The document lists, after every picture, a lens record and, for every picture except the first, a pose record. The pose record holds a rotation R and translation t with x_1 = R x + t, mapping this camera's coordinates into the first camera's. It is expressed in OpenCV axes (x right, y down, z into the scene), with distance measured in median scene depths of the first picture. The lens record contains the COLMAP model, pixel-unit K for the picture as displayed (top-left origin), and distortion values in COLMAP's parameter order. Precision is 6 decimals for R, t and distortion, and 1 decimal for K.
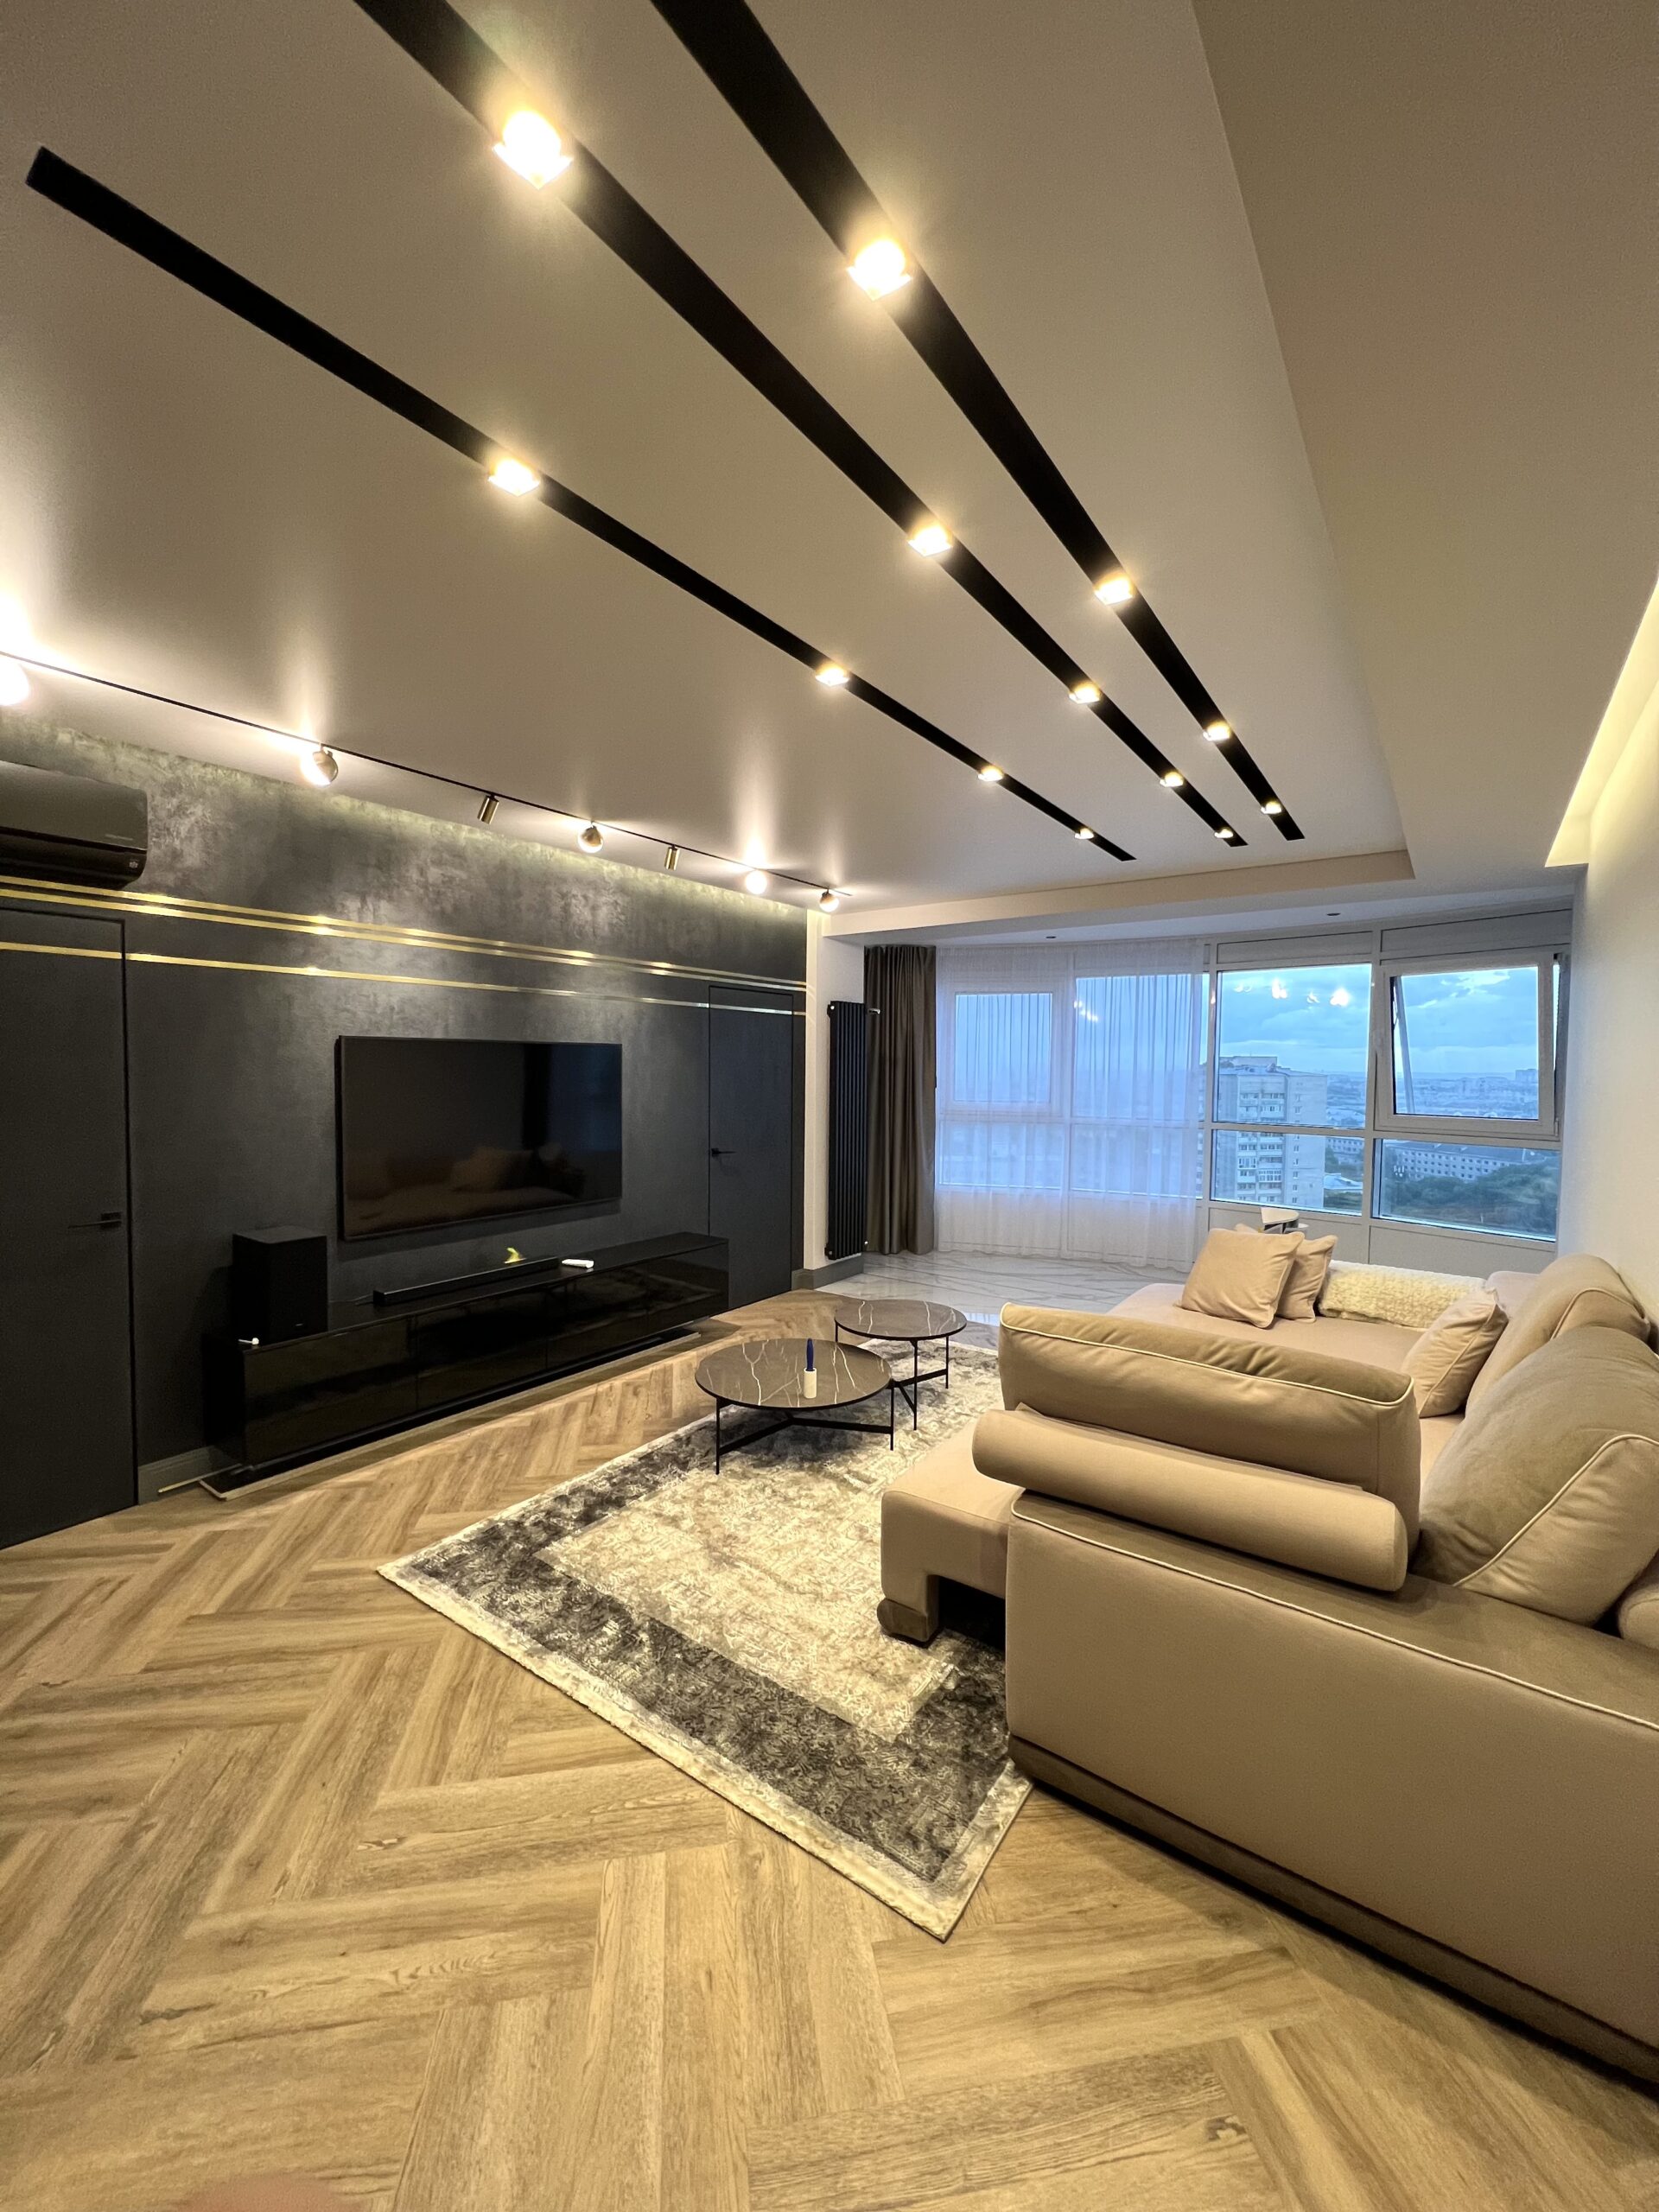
lens RADIAL K [[883.4, 0, 825.9], [0, 883.4, 1106.5], [0, 0, 1]] dist [-0.002440, 0.000416]
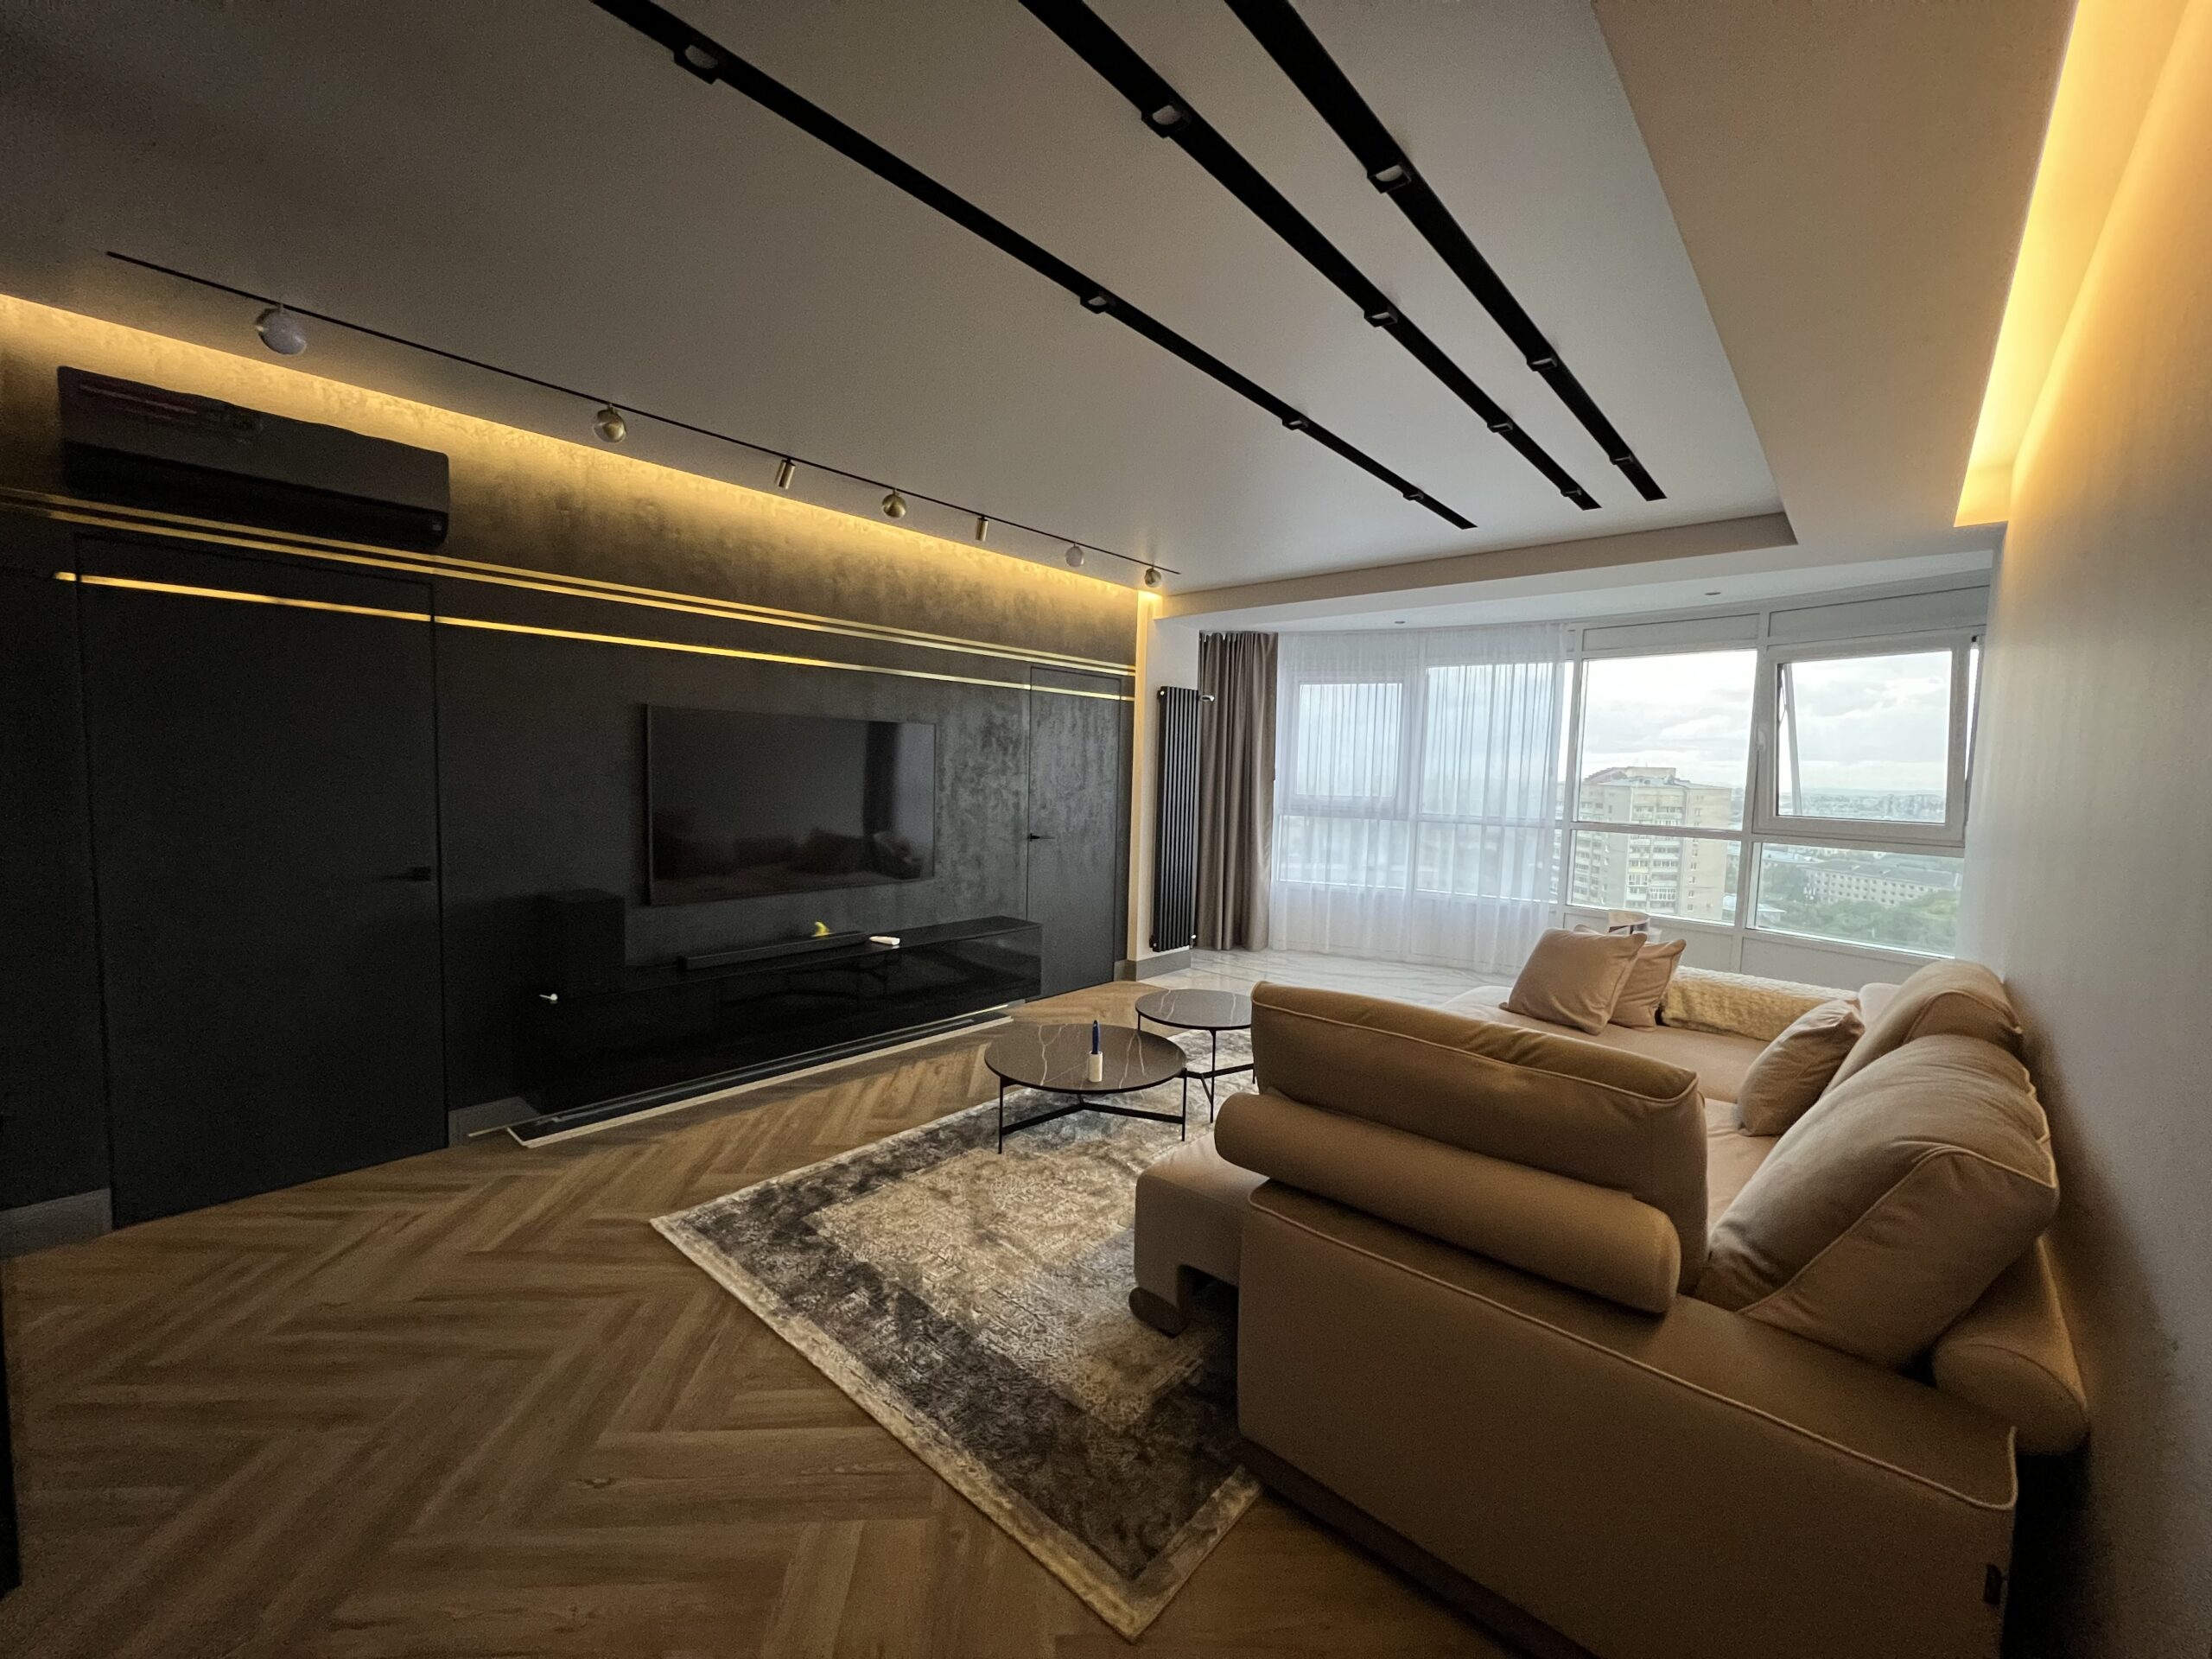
lens RADIAL K [[883.4, 0, 1104.8], [0, 883.4, 834.4], [0, 0, 1]] dist [-0.002440, 0.000416]
pose [[0.994690, 0.025061, -0.099823, 0.105618], [-0.022261, 0.999330, 0.029063, 0.038392], [0.100485, -0.026687, 0.994581, 0.054682]]
